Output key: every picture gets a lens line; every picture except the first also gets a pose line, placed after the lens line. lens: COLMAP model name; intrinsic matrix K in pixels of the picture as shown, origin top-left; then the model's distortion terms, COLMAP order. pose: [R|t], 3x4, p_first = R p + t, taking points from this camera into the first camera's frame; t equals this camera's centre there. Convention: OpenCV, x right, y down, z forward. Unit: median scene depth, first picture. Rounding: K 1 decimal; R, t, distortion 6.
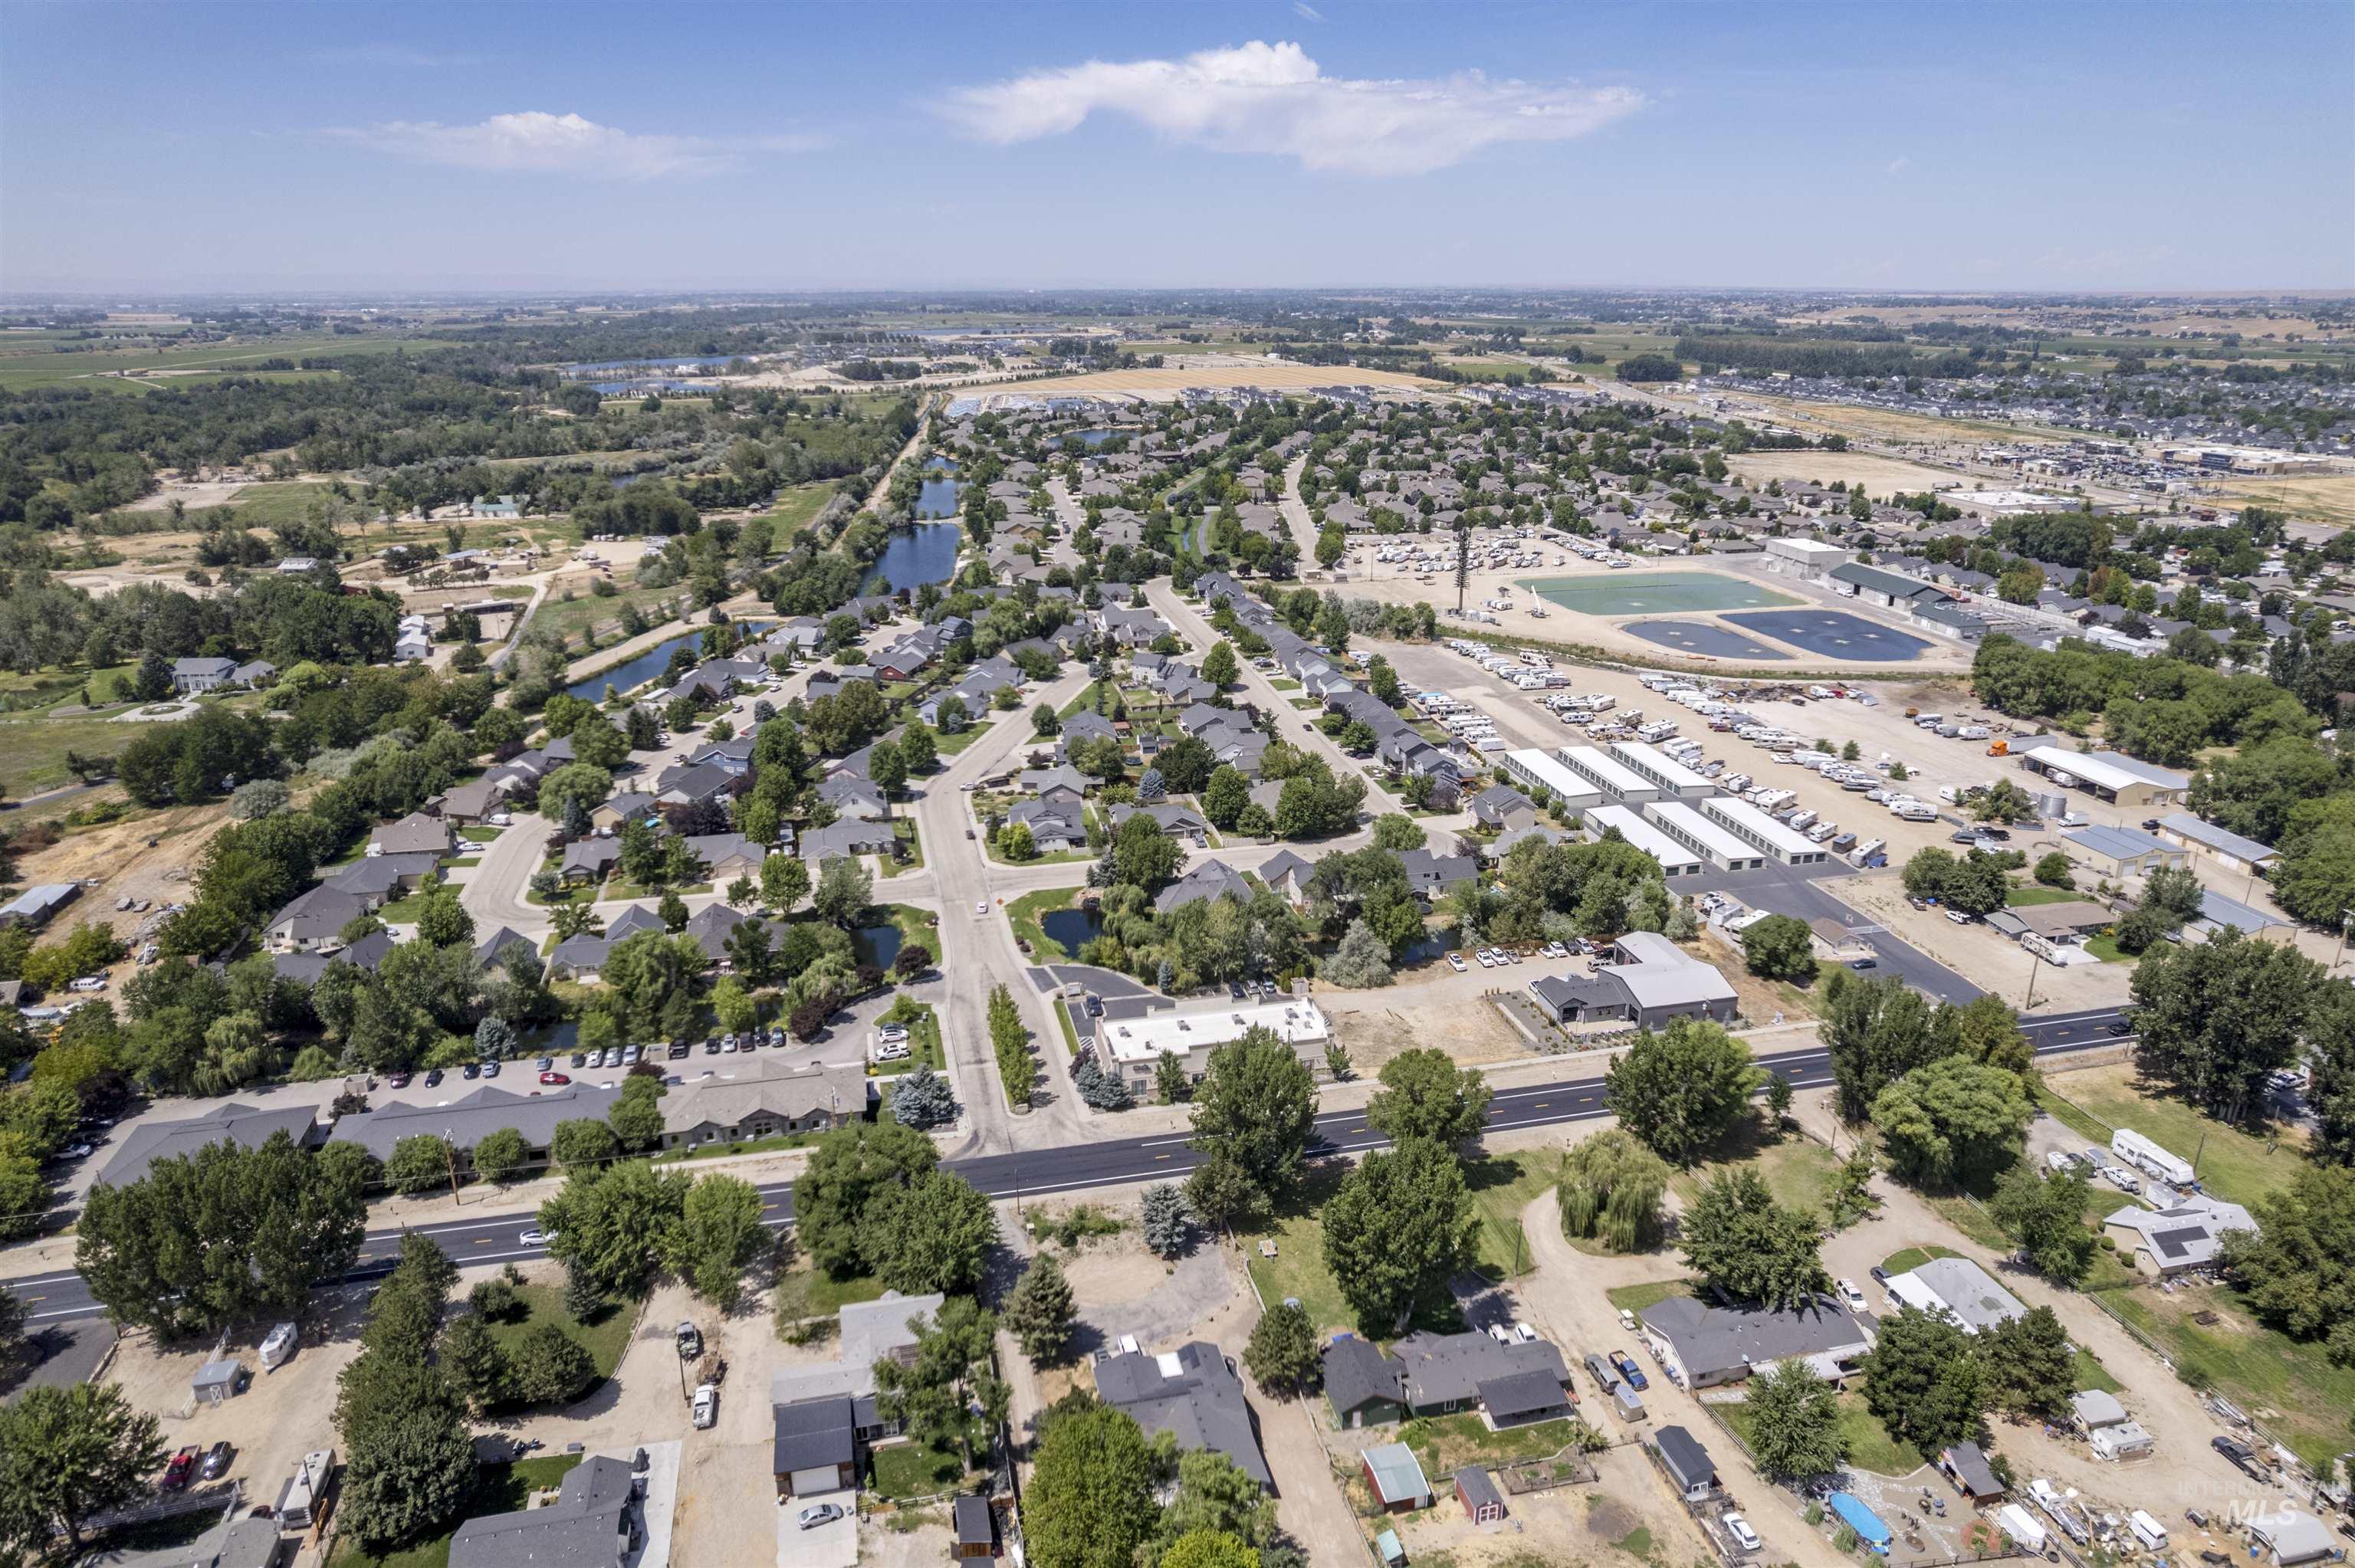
lens RADIAL K [[1504.7, 0, 1182.3], [0, 1504.7, 780.6], [0, 0, 1]] dist [-0.073148, 0.064749]
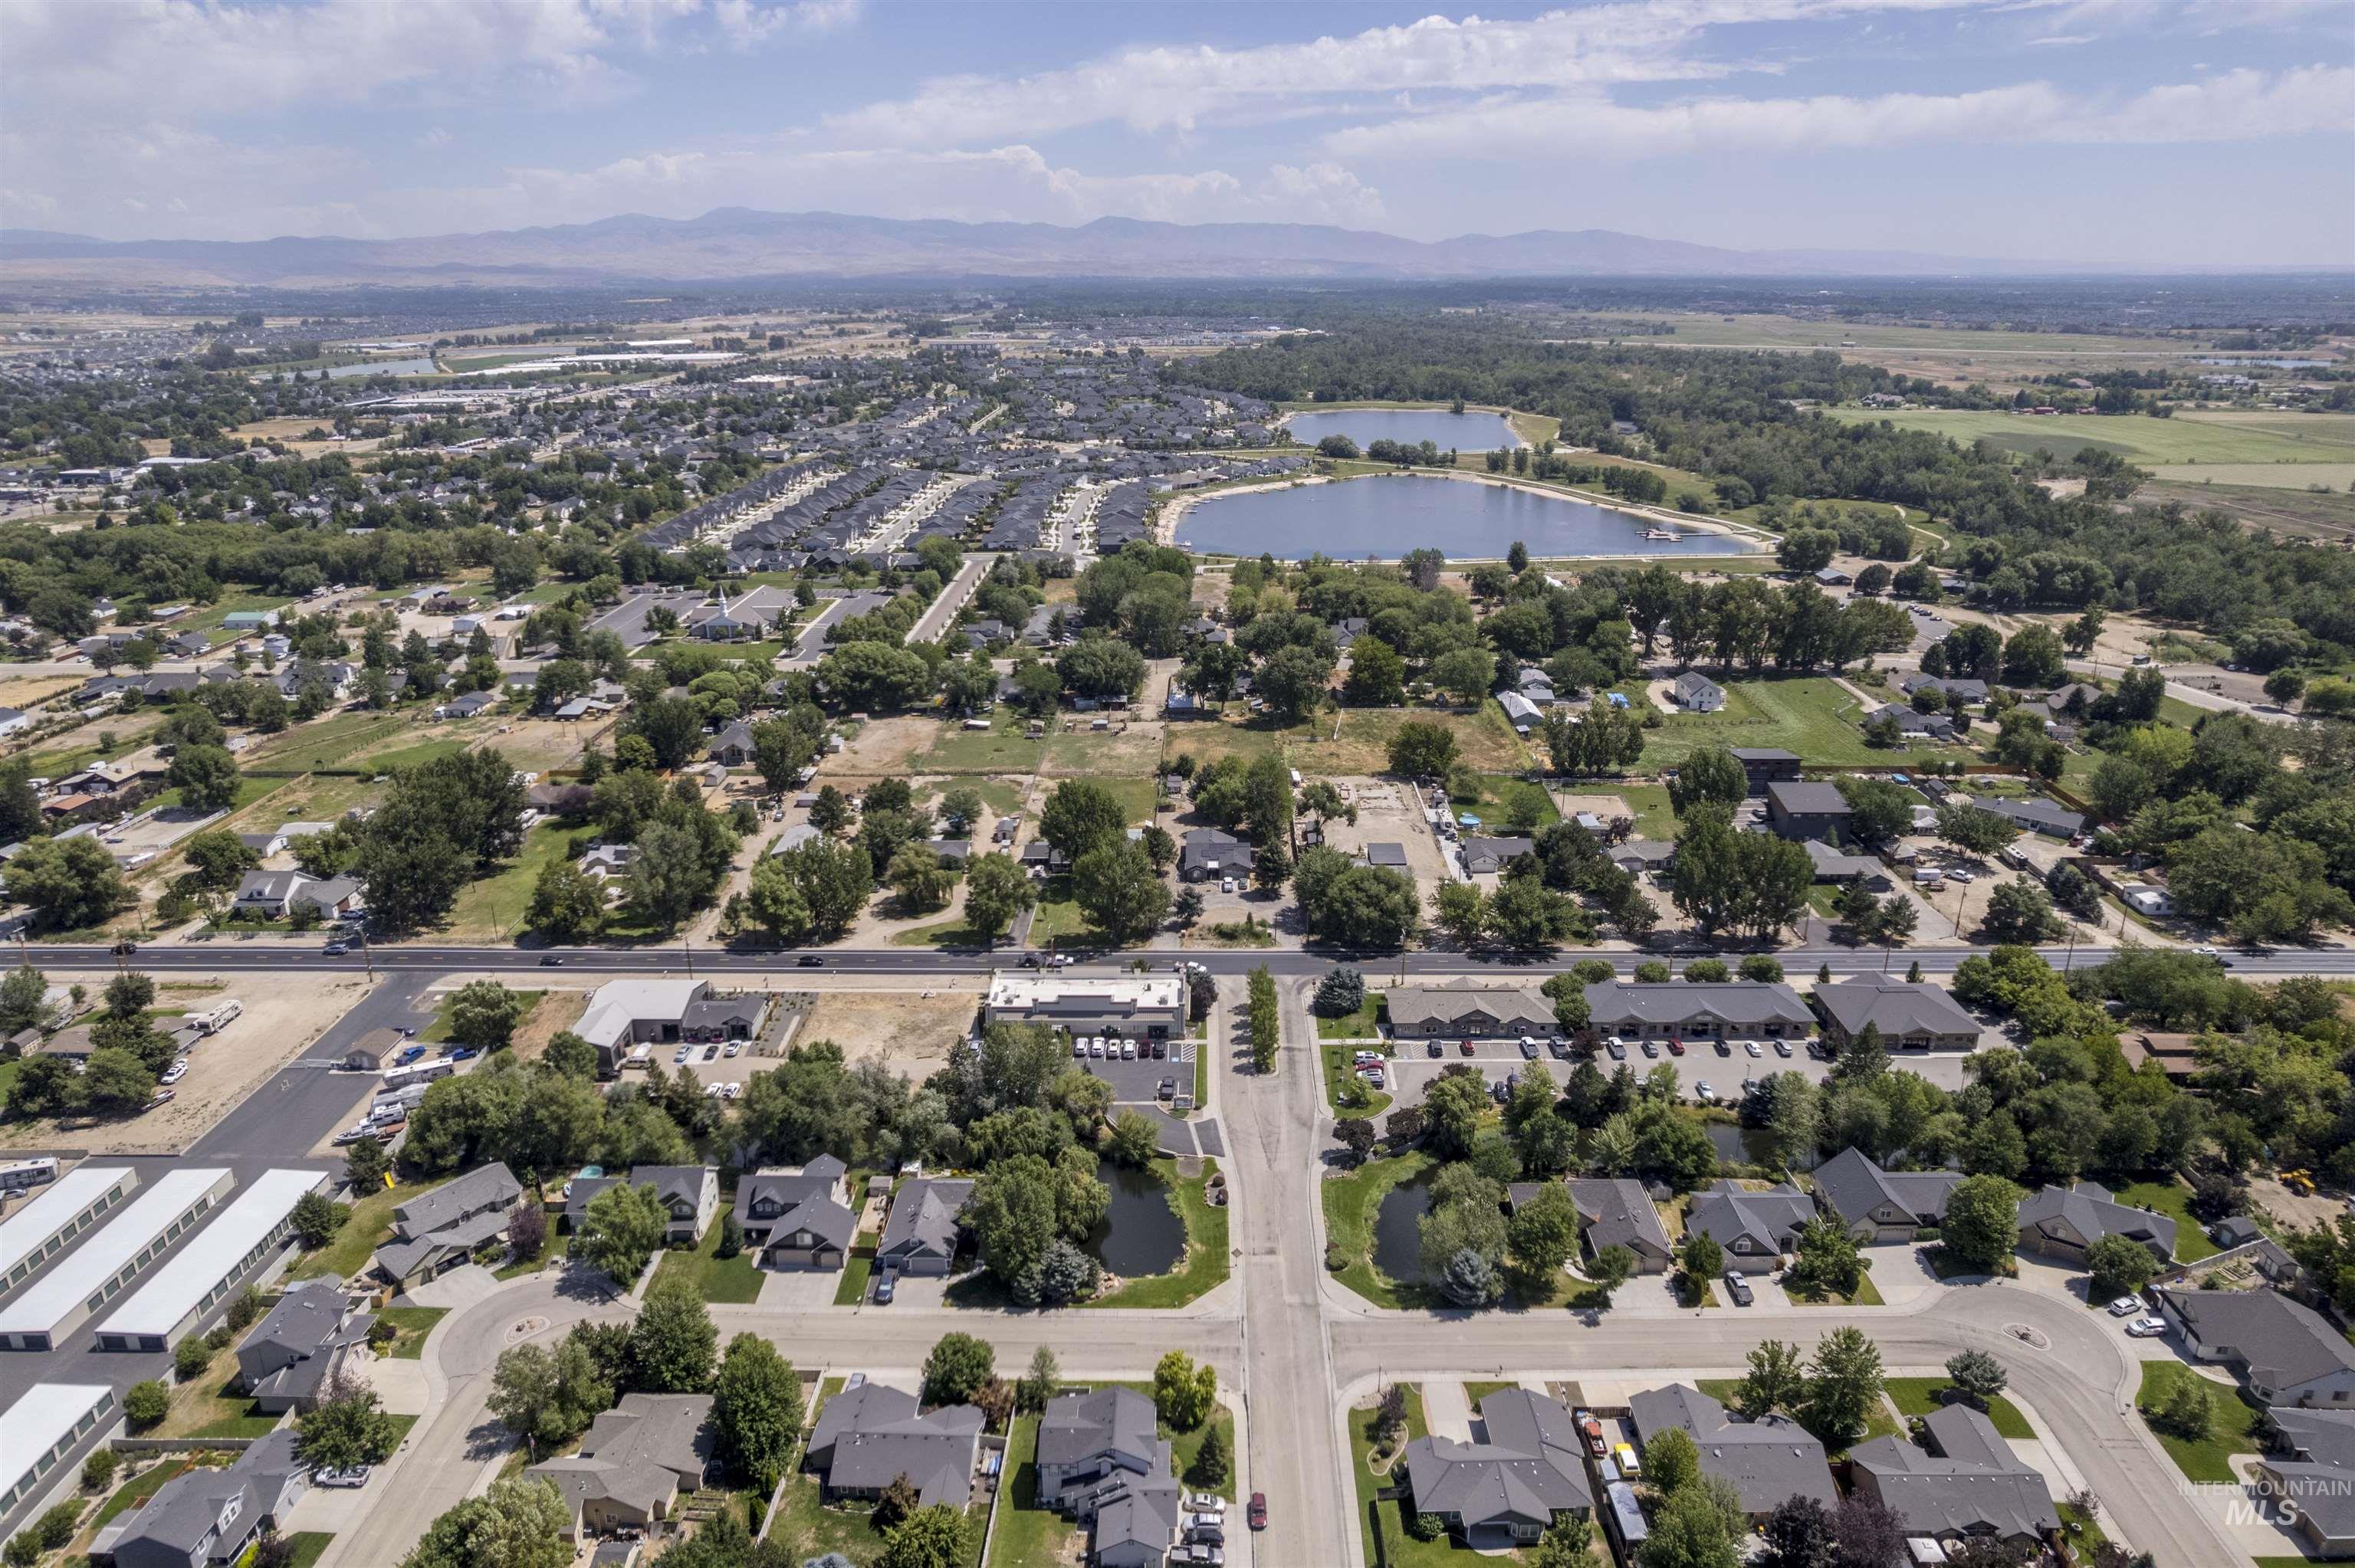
lens RADIAL K [[1497.1, 0, 1184.1], [0, 1497.1, 790.8], [0, 0, 1]] dist [-0.071725, 0.064230]
pose [[-0.969479, -0.076666, 0.232880, -0.218282], [0.083326, 0.790280, 0.607053, -0.459363], [-0.230581, 0.607930, -0.759772, 1.259533]]
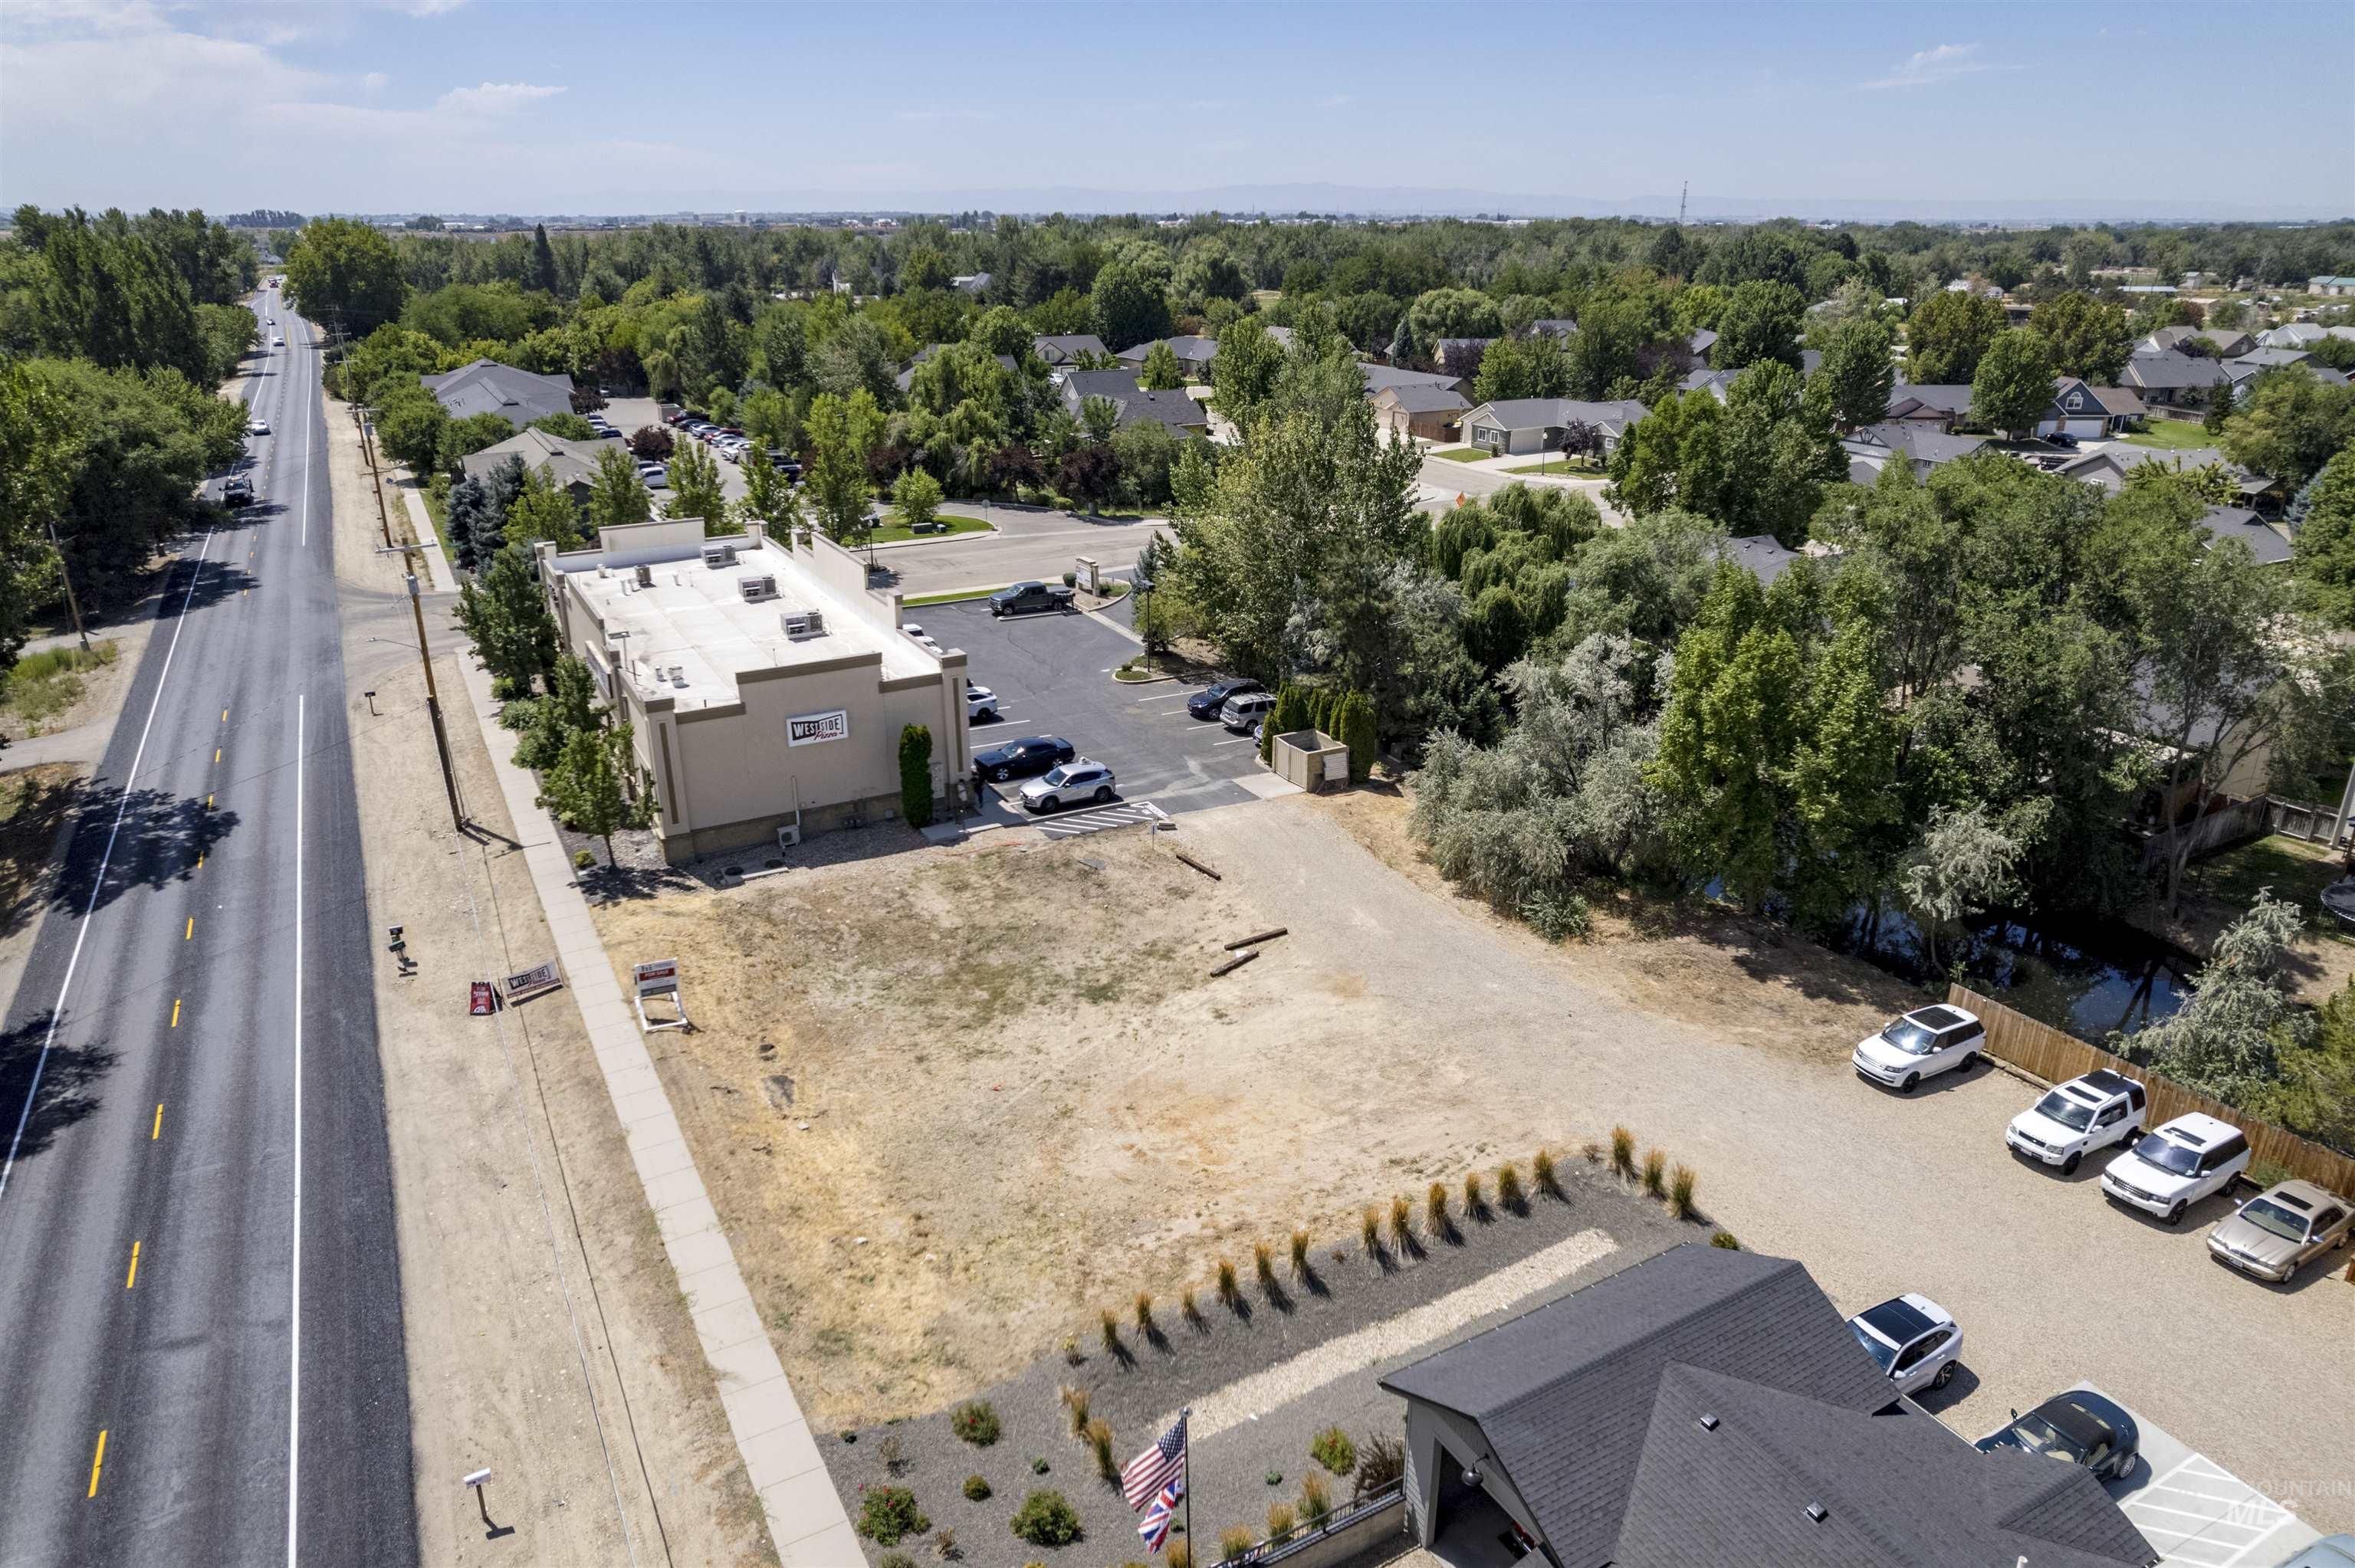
lens RADIAL K [[1497.1, 0, 1184.1], [0, 1497.1, 790.8], [0, 0, 1]] dist [-0.071725, 0.064230]
pose [[0.271947, 0.349217, -0.896712, 0.254554], [-0.309107, 0.914150, 0.262265, 0.061802], [0.911316, 0.205858, 0.356546, 0.705857]]
